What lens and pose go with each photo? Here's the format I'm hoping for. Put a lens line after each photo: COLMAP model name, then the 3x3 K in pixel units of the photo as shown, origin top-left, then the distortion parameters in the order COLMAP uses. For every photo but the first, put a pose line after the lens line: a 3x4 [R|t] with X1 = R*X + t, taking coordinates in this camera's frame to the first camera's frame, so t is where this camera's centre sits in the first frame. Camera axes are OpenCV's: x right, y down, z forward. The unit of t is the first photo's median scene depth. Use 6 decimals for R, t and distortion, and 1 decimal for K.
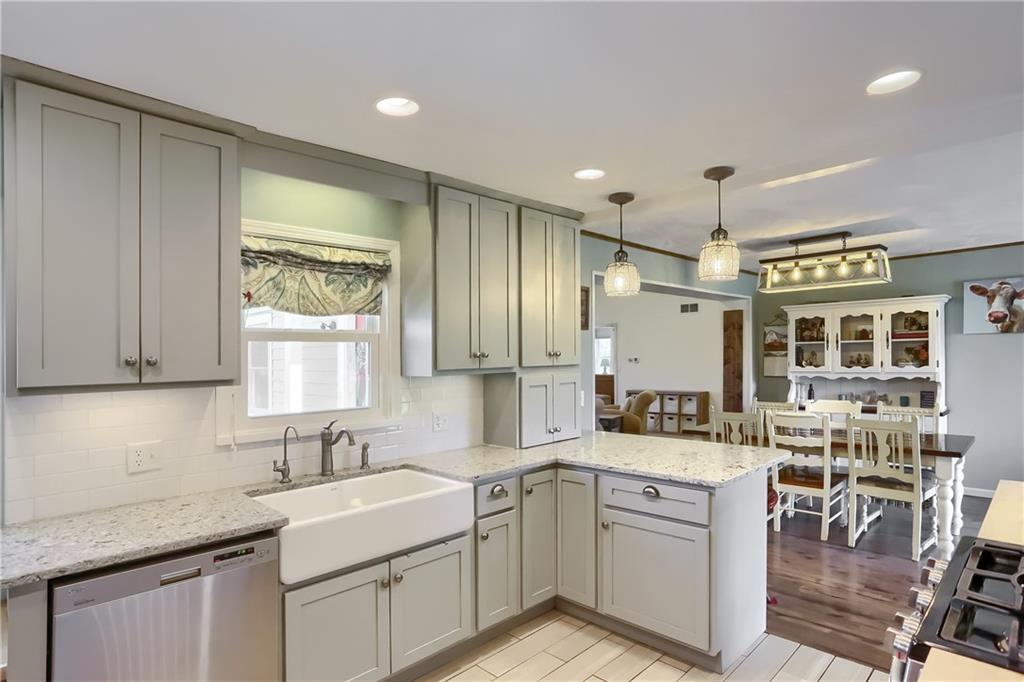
lens RADIAL K [[534.5, 0, 516.6], [0, 534.5, 354.3], [0, 0, 1]] dist [-0.047156, 0.025787]
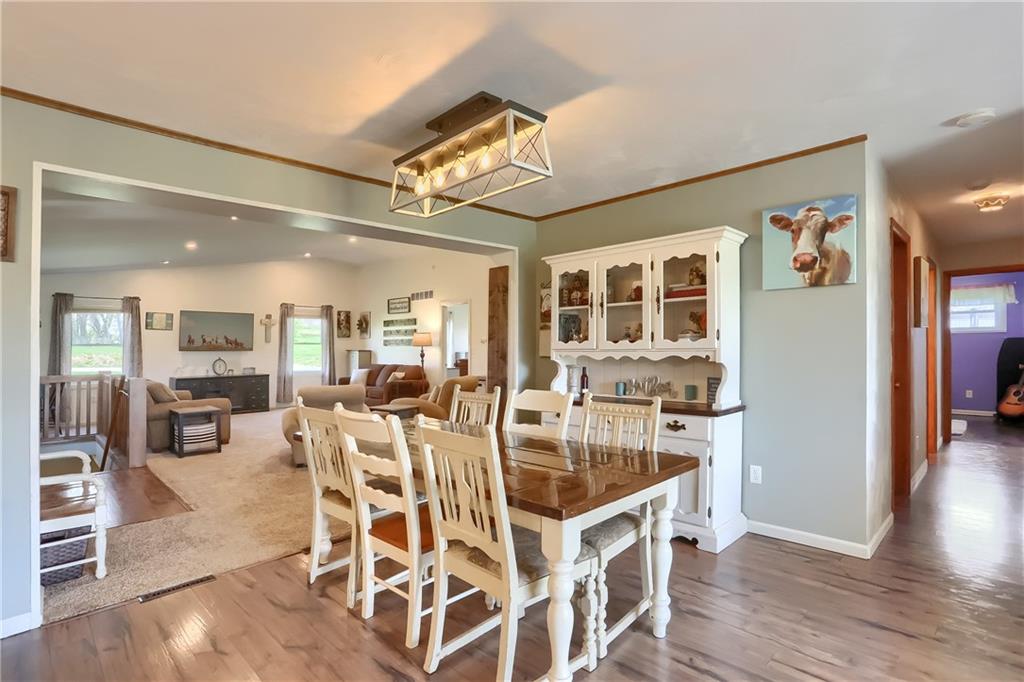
lens RADIAL K [[513.9, 0, 512.0], [0, 513.9, 341.0], [0, 0, 1]] dist [-0.049830, 0.022022]
pose [[0.999934, 0.006952, 0.009095, 0.517763], [-0.006899, 0.999959, -0.005862, 0.029575], [-0.009135, 0.005799, 0.999941, 0.356529]]
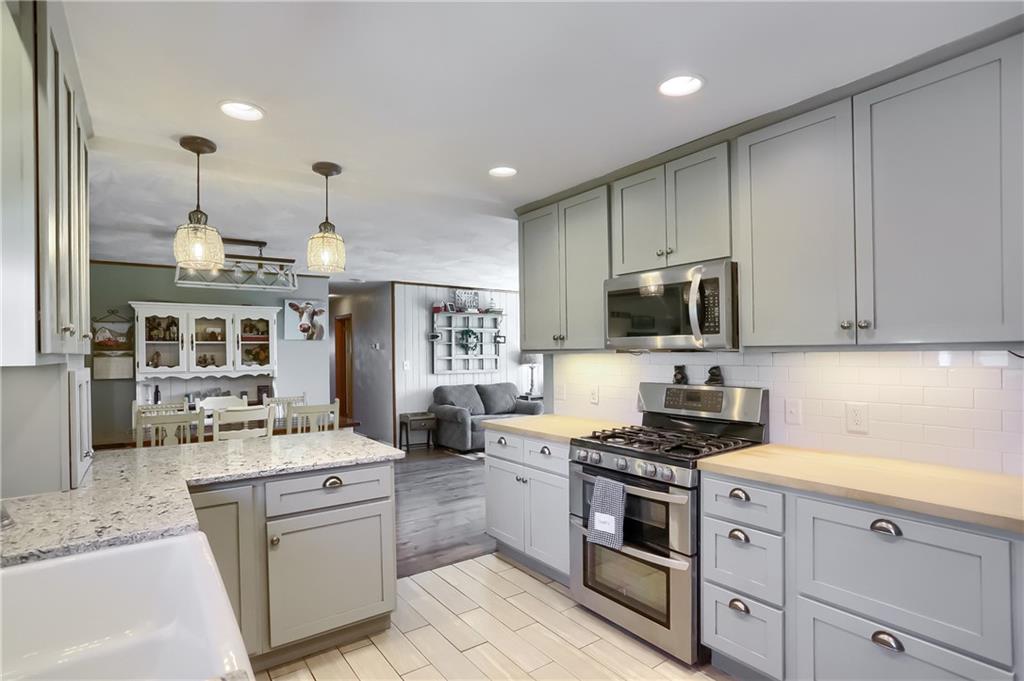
lens RADIAL K [[525.7, 0, 481.3], [0, 525.7, 359.8], [0, 0, 1]] dist [0.000116, 0.023560]
pose [[0.198001, 0.004437, 0.980192, -0.306964], [0.002195, 0.999985, -0.004970, 0.017956], [-0.980199, 0.003135, 0.197988, 0.261183]]
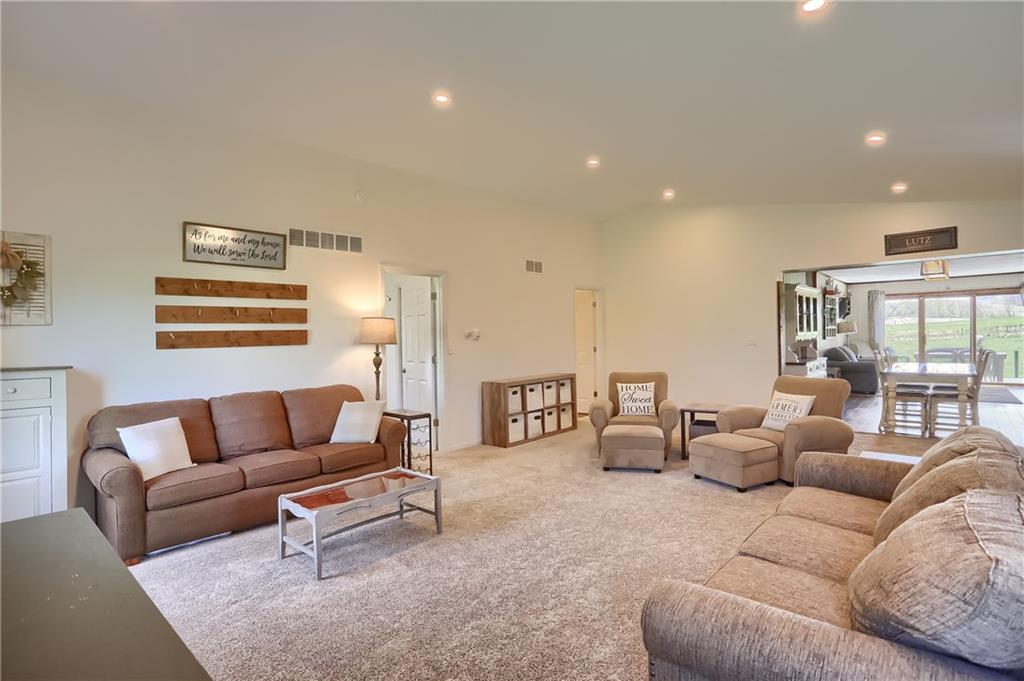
lens RADIAL K [[534.5, 0, 516.6], [0, 534.5, 353.8], [0, 0, 1]] dist [-0.047156, 0.025787]
pose [[-0.089239, -0.011944, 0.995939, -0.817256], [0.022529, 0.999648, 0.014007, 0.049296], [-0.995755, 0.023687, -0.088938, 2.060598]]
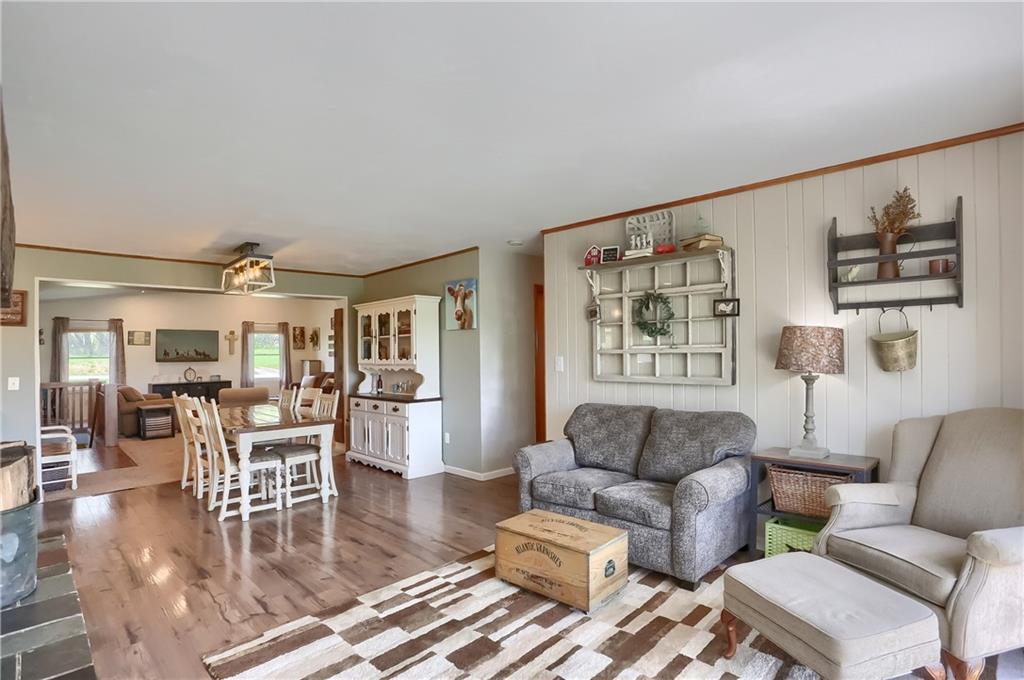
lens RADIAL K [[534.5, 0, 516.6], [0, 534.5, 353.3], [0, 0, 1]] dist [-0.047156, 0.025787]
pose [[0.999879, 0.001822, -0.015438, 0.989913], [-0.001697, 0.999966, 0.008122, 0.001230], [0.015452, -0.008094, 0.999848, -0.137915]]
